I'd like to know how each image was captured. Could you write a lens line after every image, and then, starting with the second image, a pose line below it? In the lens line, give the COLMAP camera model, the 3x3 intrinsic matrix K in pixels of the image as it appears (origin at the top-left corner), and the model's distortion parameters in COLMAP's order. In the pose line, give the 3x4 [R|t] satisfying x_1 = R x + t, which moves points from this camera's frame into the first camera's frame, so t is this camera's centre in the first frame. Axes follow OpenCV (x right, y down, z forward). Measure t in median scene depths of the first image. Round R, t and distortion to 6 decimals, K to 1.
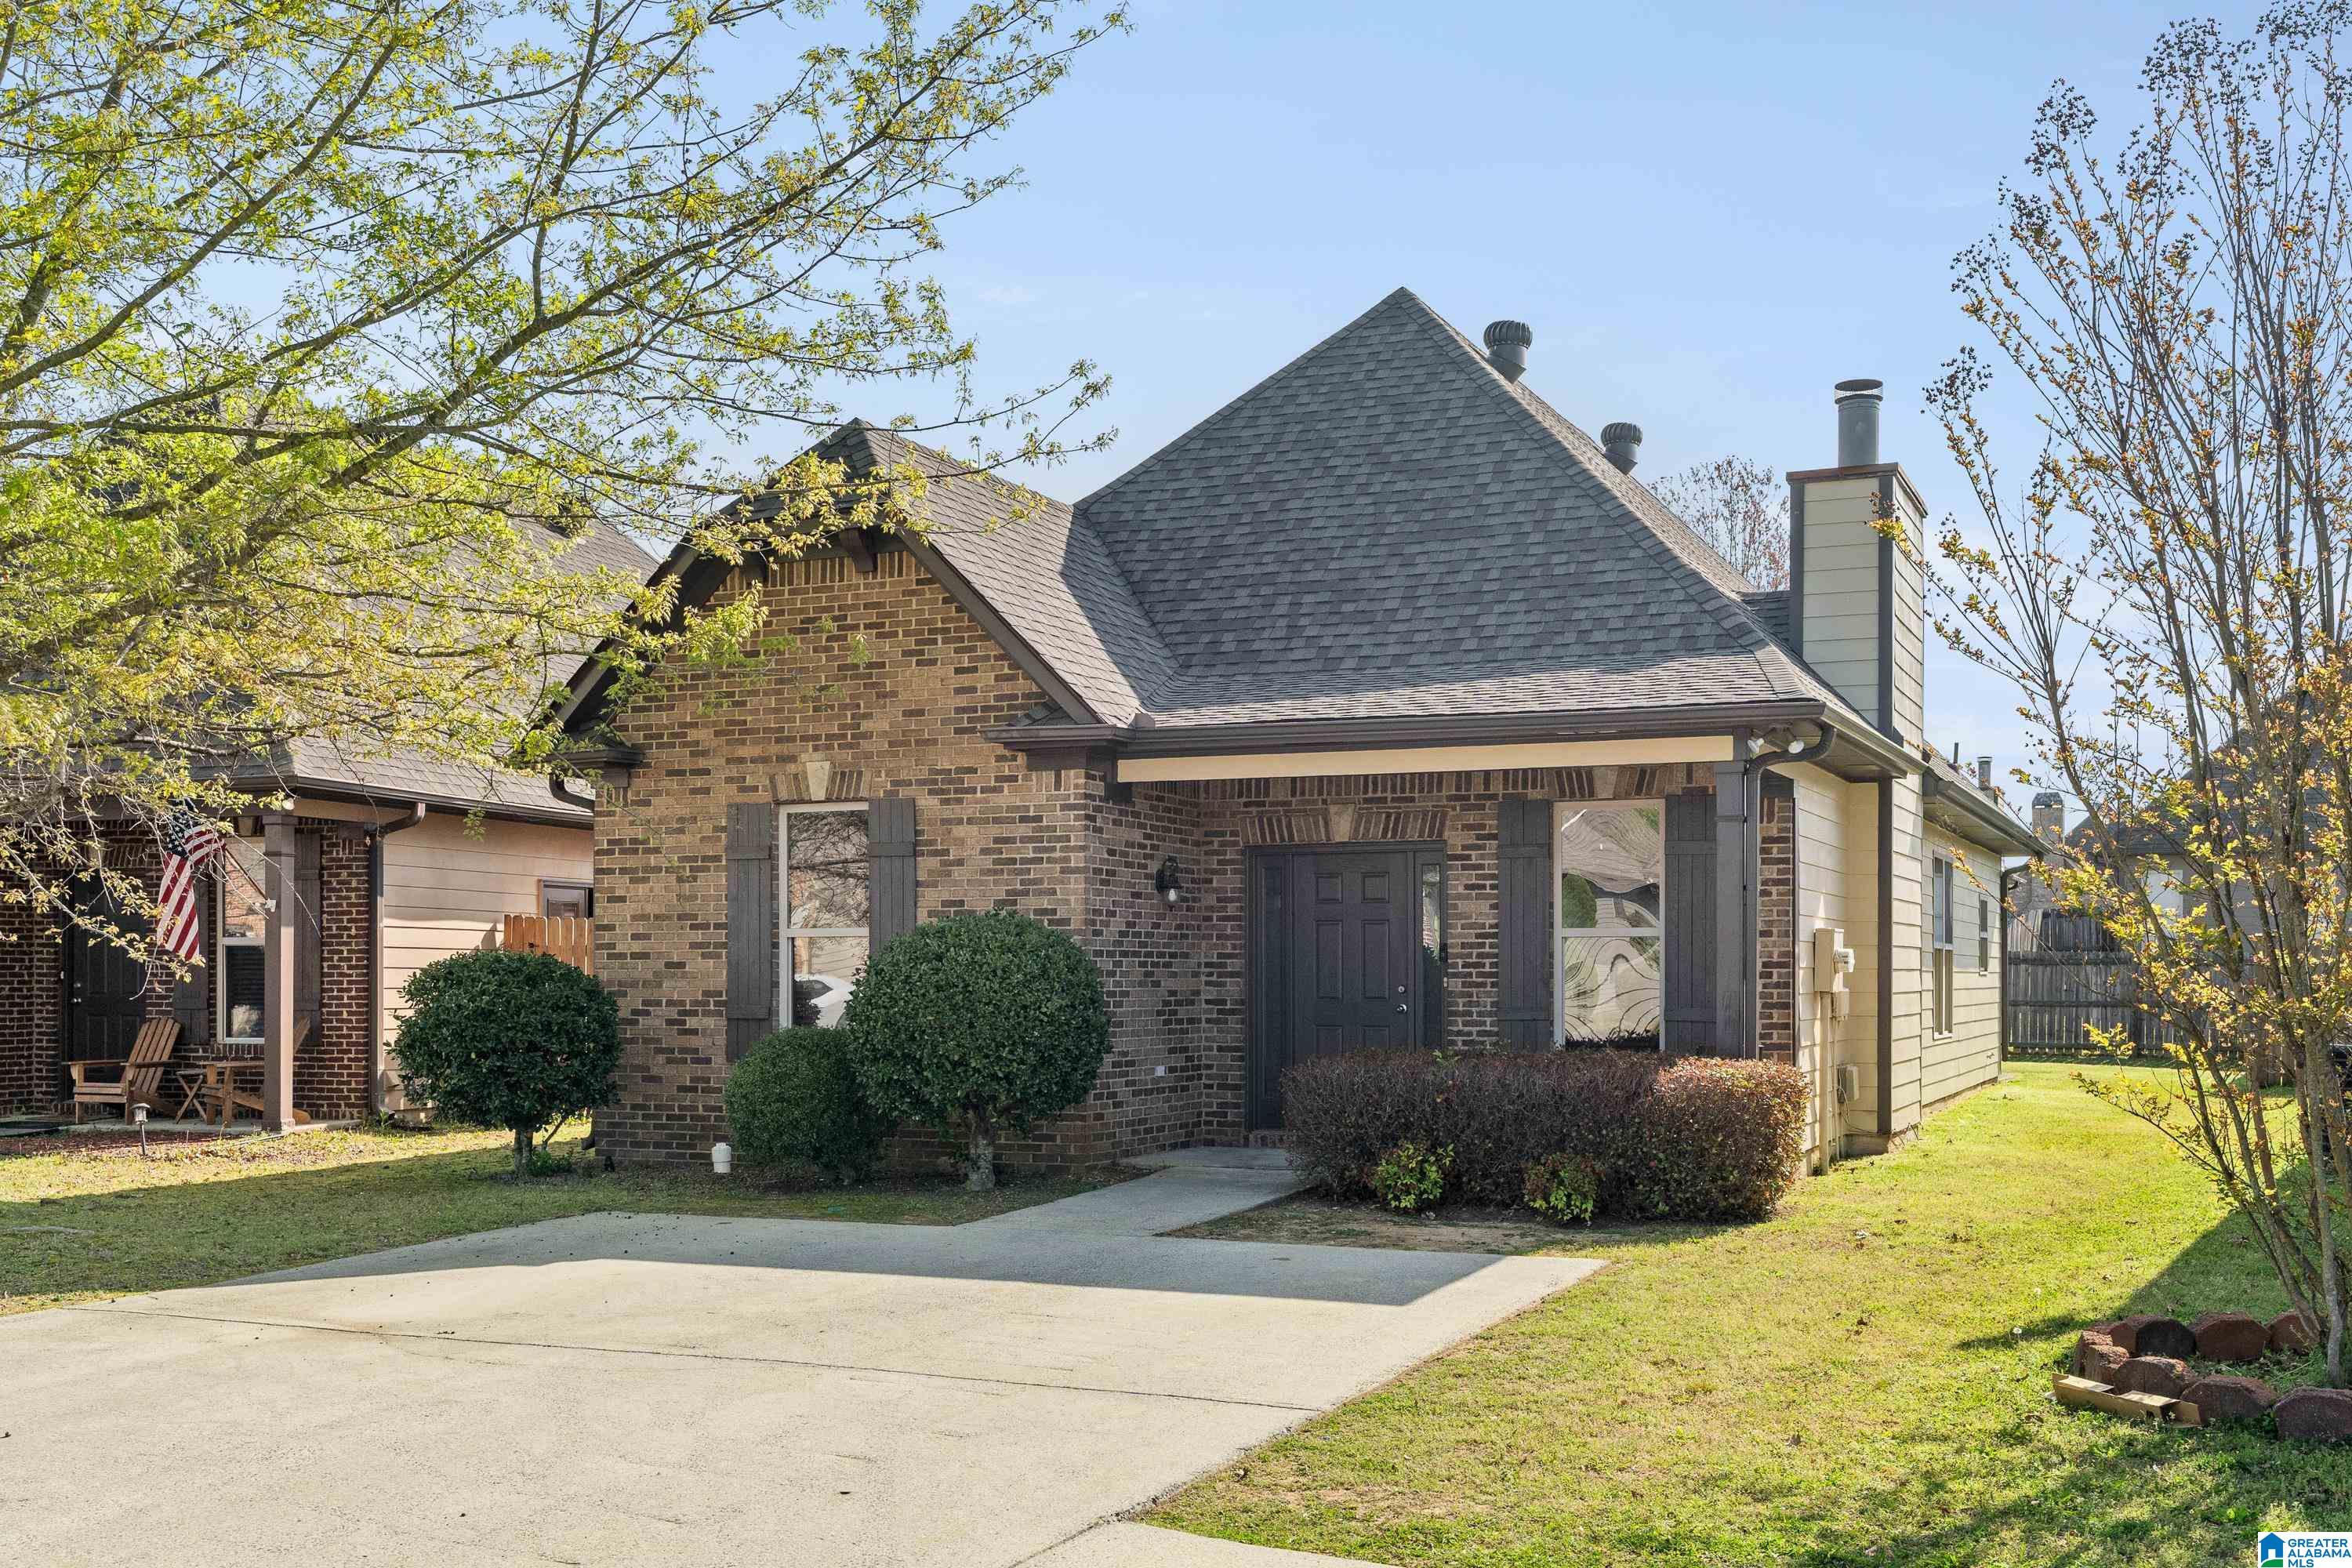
lens RADIAL K [[2423.9, 0, 1177.1], [0, 2423.9, 798.8], [0, 0, 1]] dist [-0.004536, 0.000000]
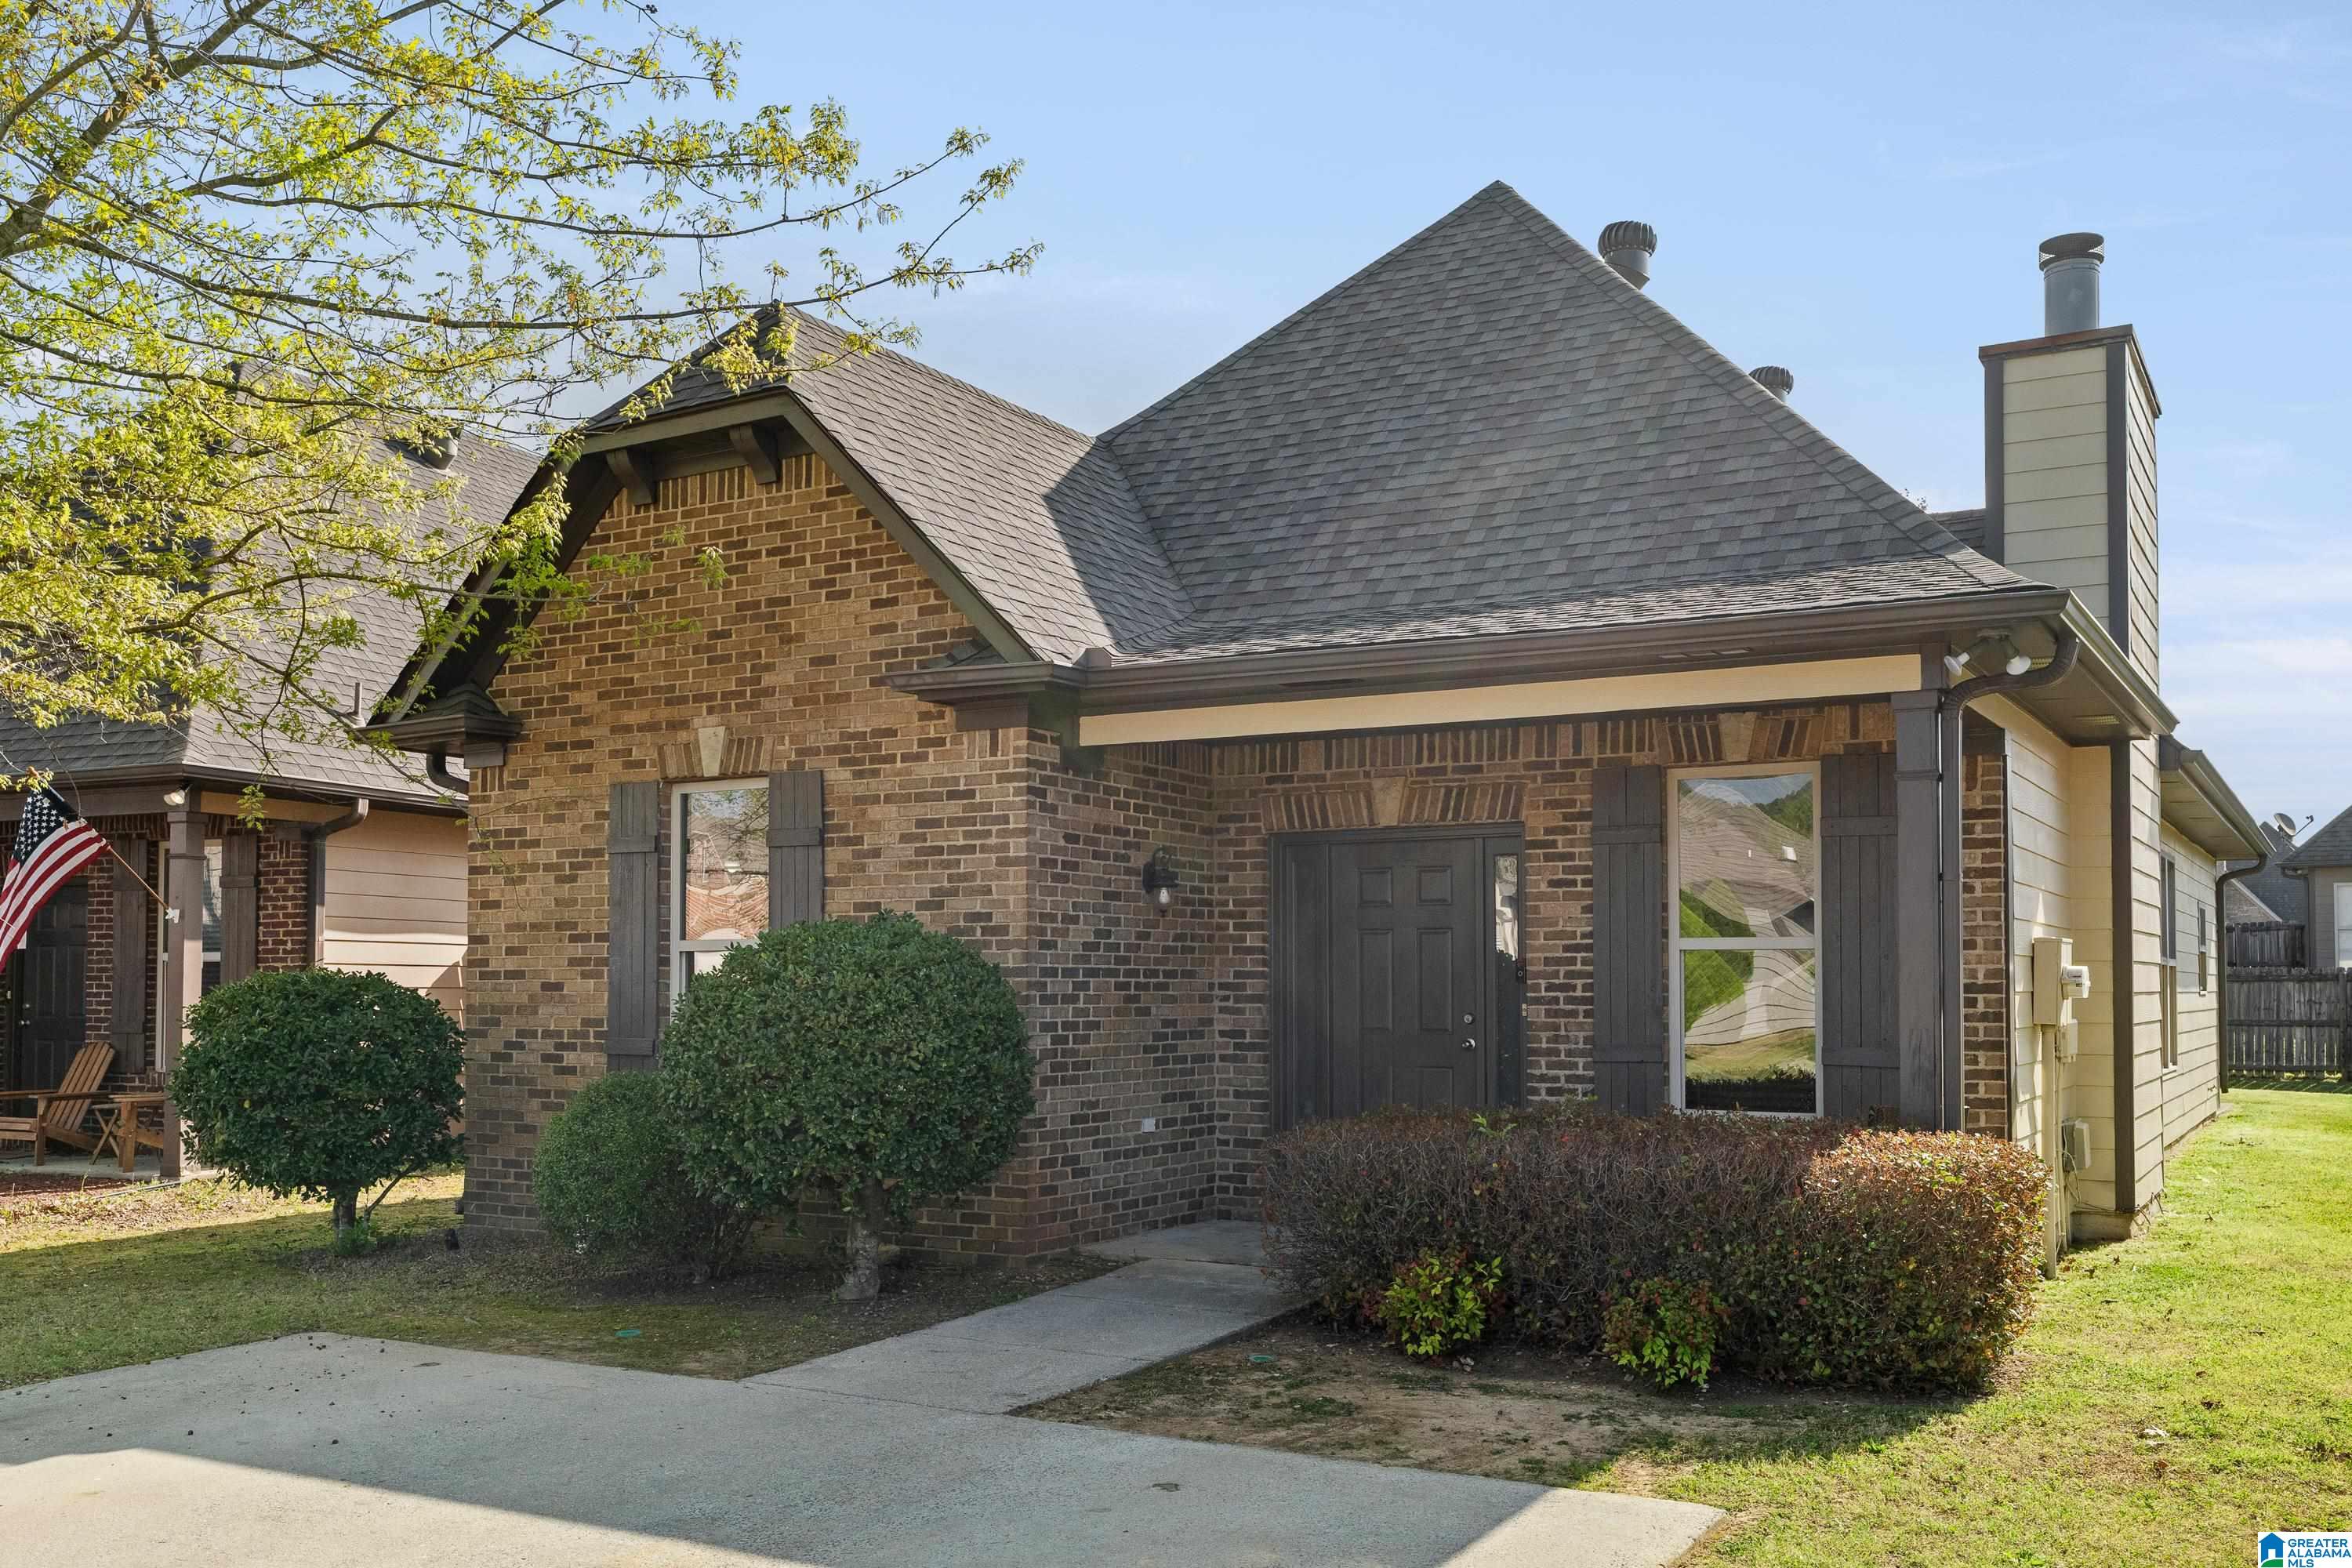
lens RADIAL K [[2094.9, 0, 1181.4], [0, 2094.9, 822.0], [0, 0, 1]] dist [0.002157, 0.005659]
pose [[0.995068, -0.007135, -0.098935, 0.068550], [0.006584, 0.999961, -0.005897, 0.020005], [0.098973, 0.005216, 0.995076, 0.335453]]
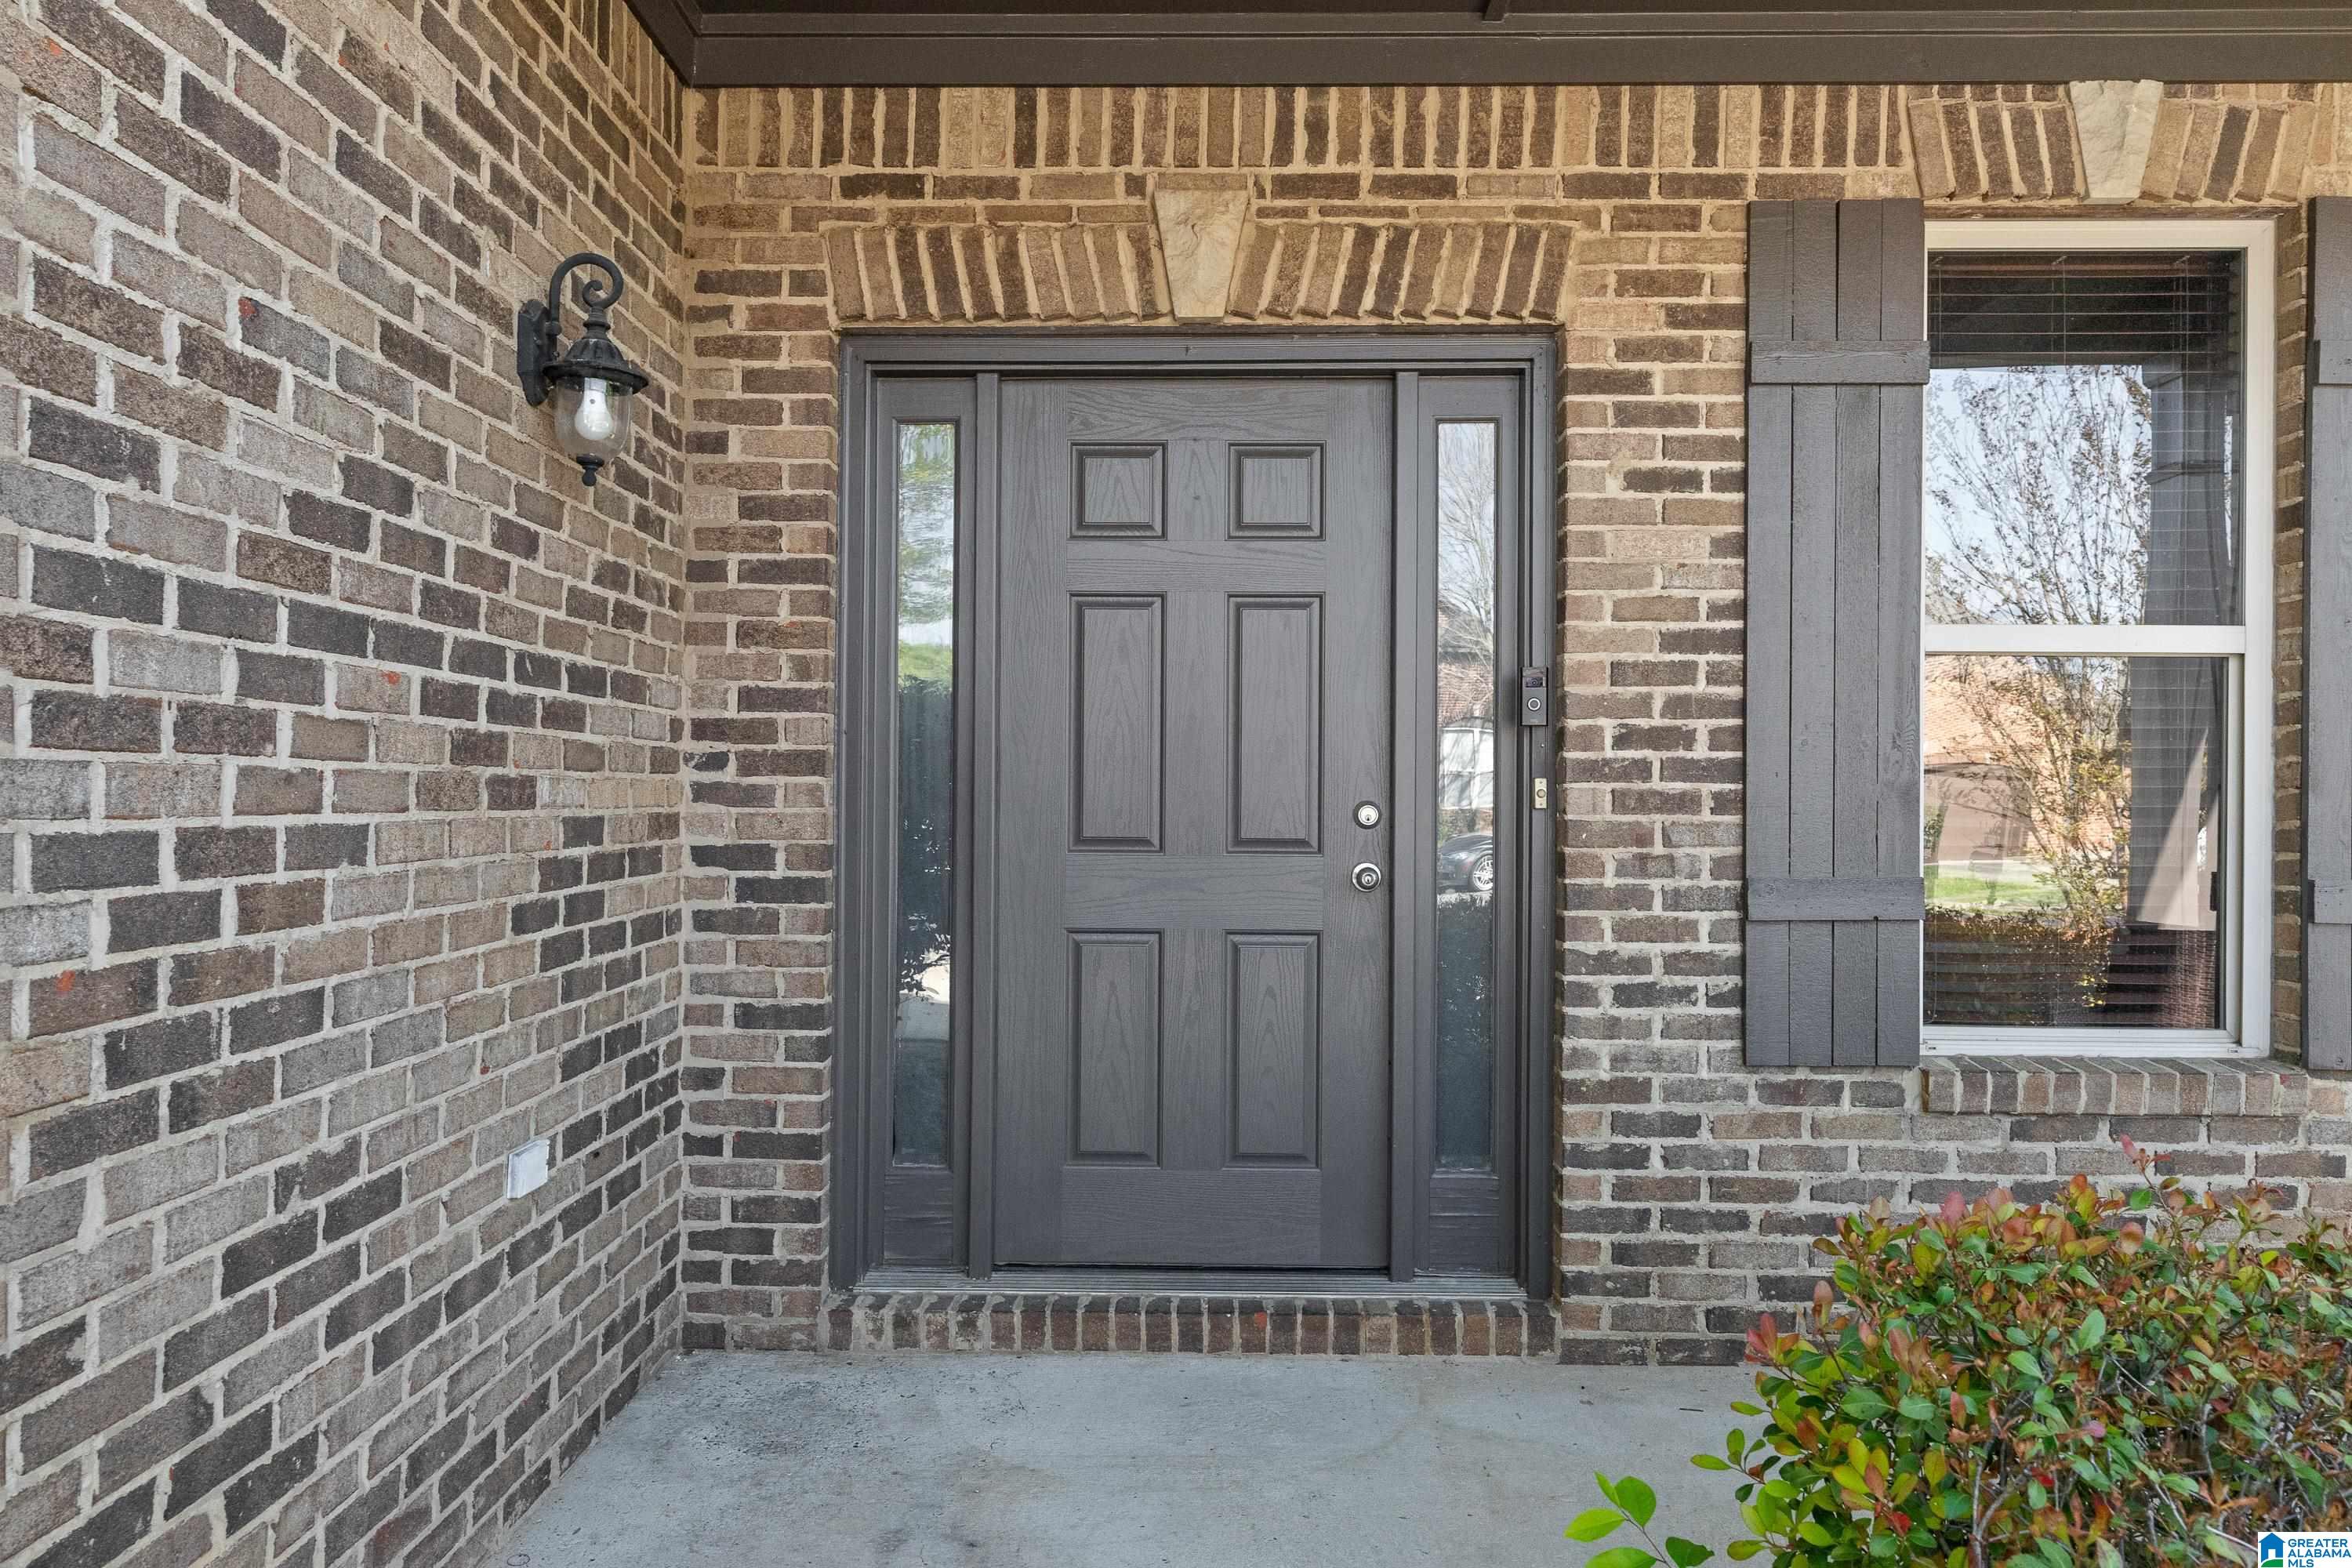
lens RADIAL K [[1508.9, 0, 1159.8], [0, 1508.9, 772.3], [0, 0, 1]] dist [0.003398, -0.001238]
pose [[0.920020, 0.011872, 0.391692, -0.008264], [-0.035288, 0.997990, 0.052639, 0.063870], [-0.390279, -0.062251, 0.918590, 0.833623]]
